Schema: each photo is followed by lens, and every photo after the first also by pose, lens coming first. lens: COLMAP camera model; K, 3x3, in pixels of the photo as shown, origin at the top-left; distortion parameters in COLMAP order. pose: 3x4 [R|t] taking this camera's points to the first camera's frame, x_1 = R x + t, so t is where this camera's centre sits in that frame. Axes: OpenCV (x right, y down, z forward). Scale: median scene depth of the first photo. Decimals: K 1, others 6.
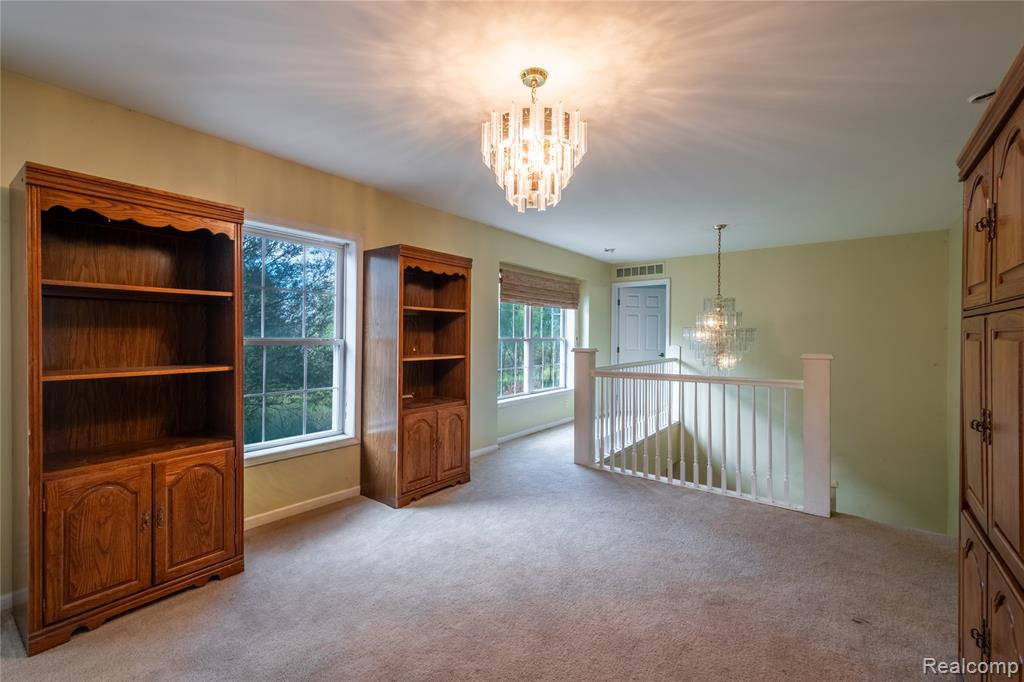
lens RADIAL K [[442.7, 0, 518.7], [0, 442.7, 337.6], [0, 0, 1]] dist [0.010998, -0.000107]
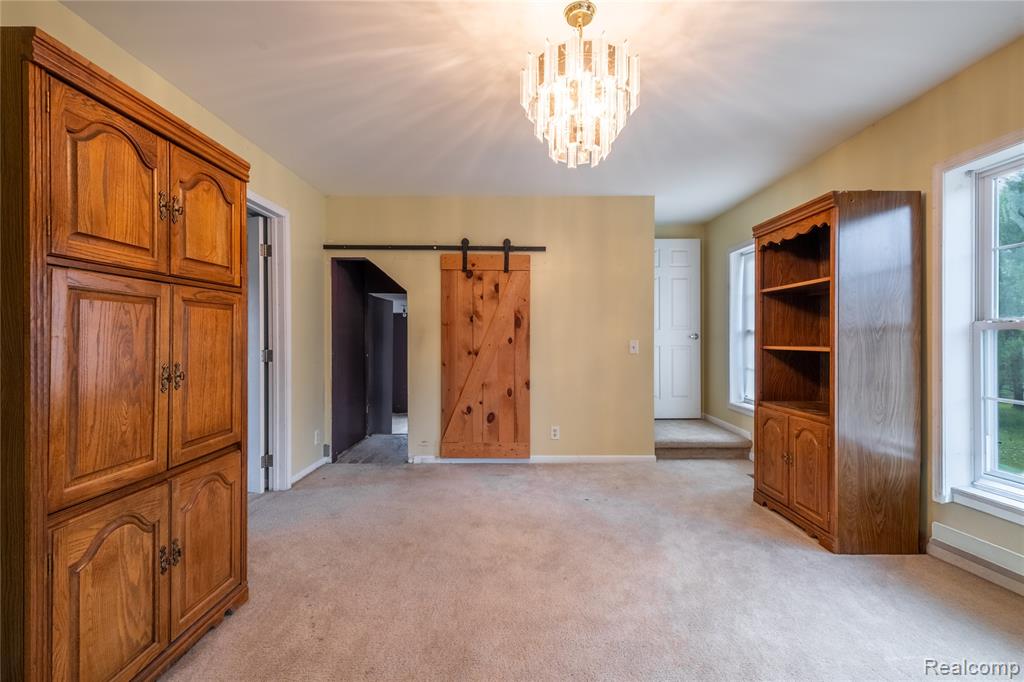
lens RADIAL K [[442.7, 0, 518.7], [0, 442.7, 337.6], [0, 0, 1]] dist [0.010998, -0.000107]
pose [[-0.794525, -0.006037, -0.607202, 0.660765], [-0.008012, 0.999968, 0.000541, 0.054940], [0.607179, 0.005294, -0.794548, 1.626281]]
